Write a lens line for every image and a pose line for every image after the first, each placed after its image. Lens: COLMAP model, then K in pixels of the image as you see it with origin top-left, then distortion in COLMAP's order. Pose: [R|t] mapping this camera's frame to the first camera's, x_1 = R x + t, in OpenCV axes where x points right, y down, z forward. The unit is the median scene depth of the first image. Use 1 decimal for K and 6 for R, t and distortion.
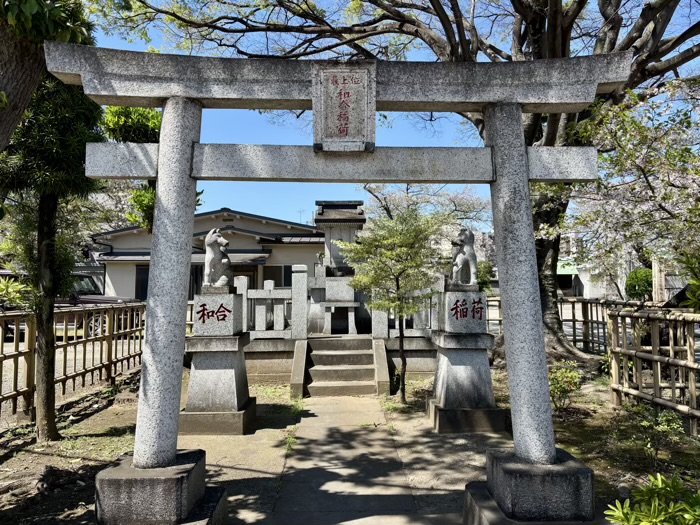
lens RADIAL K [[526.1, 0, 350.0], [0, 526.1, 262.5], [0, 0, 1]] dist [0.132391, -0.156166]
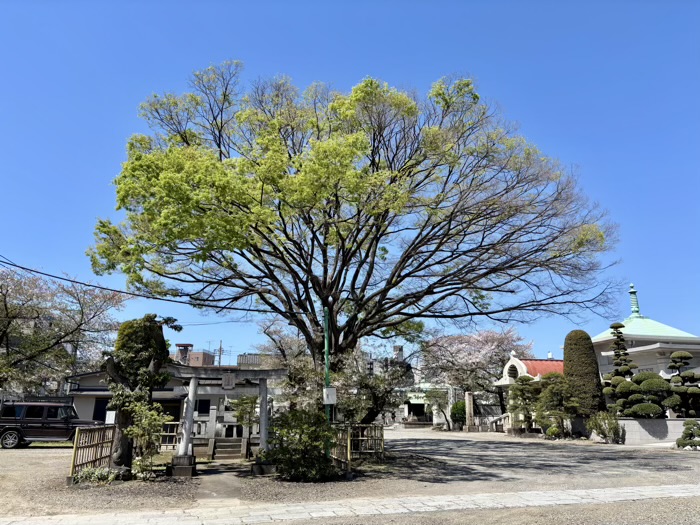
lens RADIAL K [[512.4, 0, 350.0], [0, 512.4, 262.5], [0, 0, 1]] dist [0.046936, -0.061581]
pose [[0.984758, 0.054834, 0.165062, 0.084715], [-0.014752, 0.971917, -0.234861, -0.082033], [-0.173305, 0.228846, 0.957912, -1.374745]]
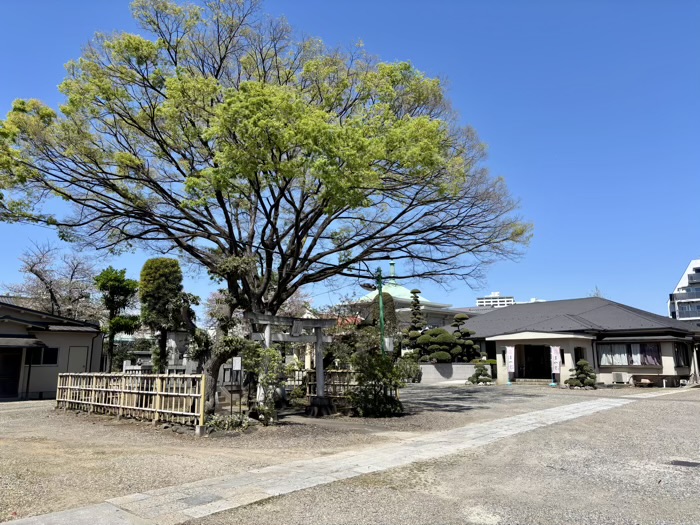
lens RADIAL K [[518.5, 0, 334.4], [0, 518.5, 263.3], [0, 0, 1]] dist [0.114968, -0.142114]
pose [[0.738373, 0.125495, 0.662613, -1.080325], [-0.031240, 0.987844, -0.152280, -0.049895], [-0.673668, 0.091740, 0.733318, -1.035078]]
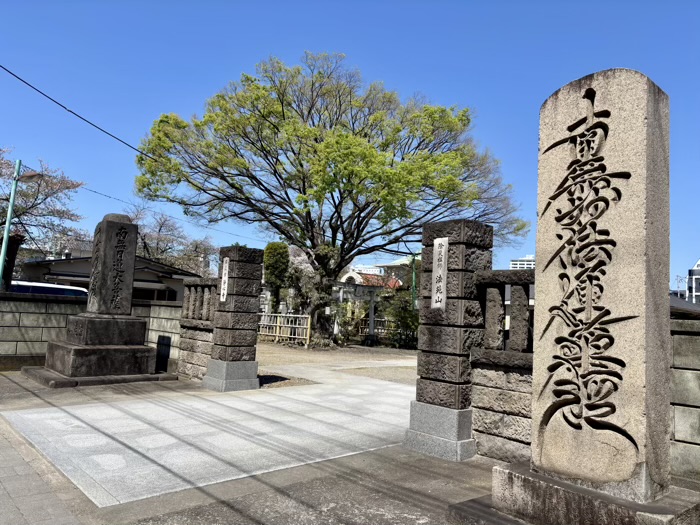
lens RADIAL K [[526.1, 0, 350.0], [0, 526.1, 262.5], [0, 0, 1]] dist [0.132391, -0.156166]
pose [[0.752691, 0.108867, 0.649311, -1.827038], [-0.090300, 0.993984, -0.061979, -0.069662], [-0.652152, -0.011982, 0.757993, -1.703891]]
